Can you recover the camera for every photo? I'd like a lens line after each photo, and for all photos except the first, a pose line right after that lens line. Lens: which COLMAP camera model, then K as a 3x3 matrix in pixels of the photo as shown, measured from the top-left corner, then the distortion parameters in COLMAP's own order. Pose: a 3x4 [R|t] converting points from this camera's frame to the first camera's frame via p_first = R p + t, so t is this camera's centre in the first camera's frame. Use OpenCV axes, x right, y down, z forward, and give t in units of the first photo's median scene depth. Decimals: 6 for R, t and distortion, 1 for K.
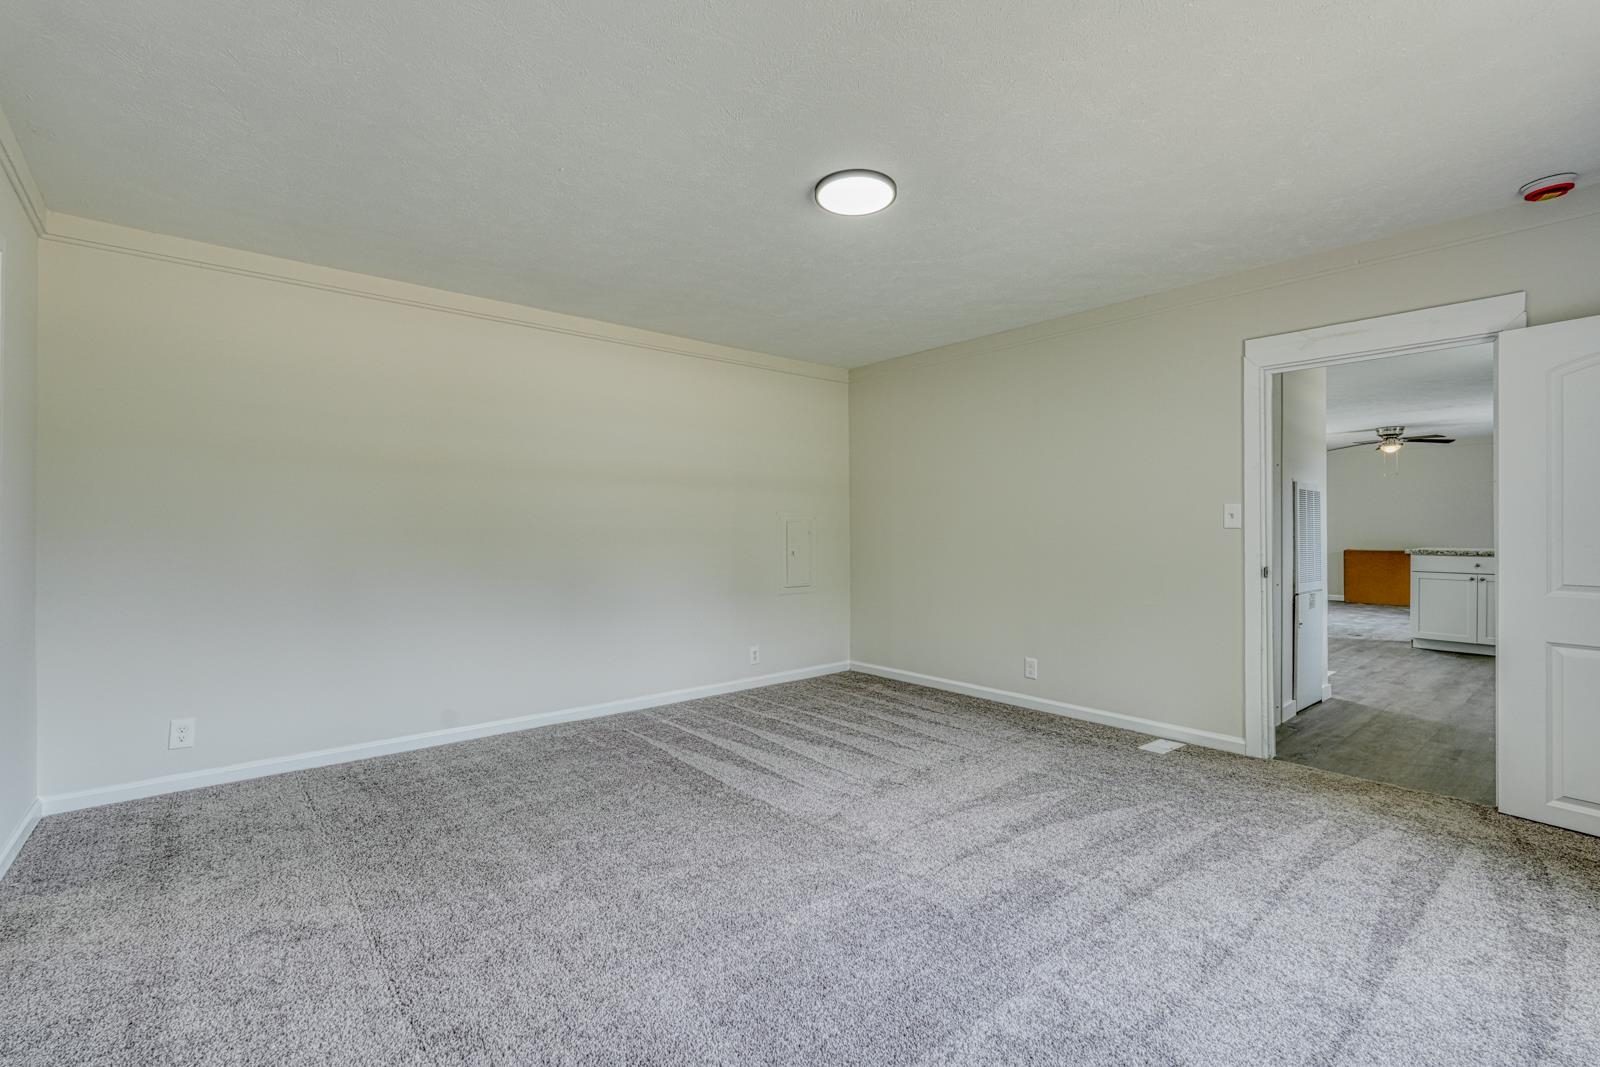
lens RADIAL K [[698.8, 0, 811.2], [0, 698.8, 533.5], [0, 0, 1]] dist [-0.001851, -0.000308]
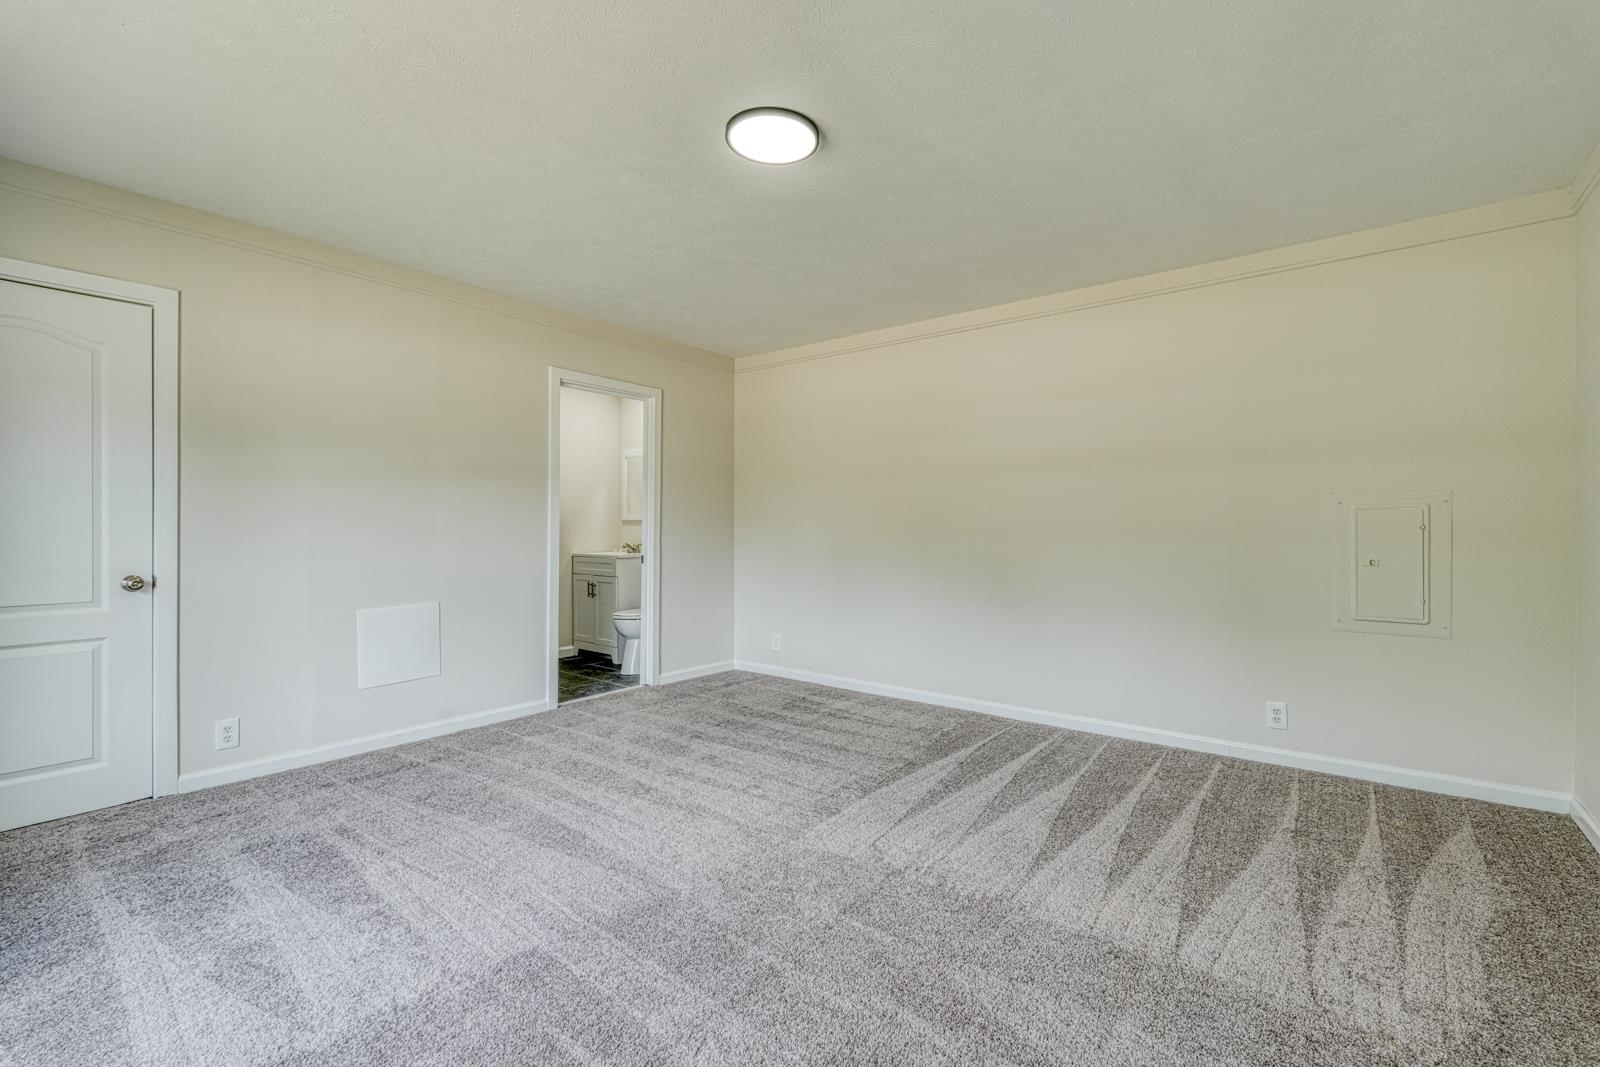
lens RADIAL K [[698.8, 0, 811.2], [0, 698.8, 533.5], [0, 0, 1]] dist [-0.001851, -0.000308]
pose [[0.196417, 0.008403, -0.980485, 0.632014], [-0.006447, 0.999953, 0.007278, 0.006656], [0.980499, 0.004892, 0.196461, 0.608044]]
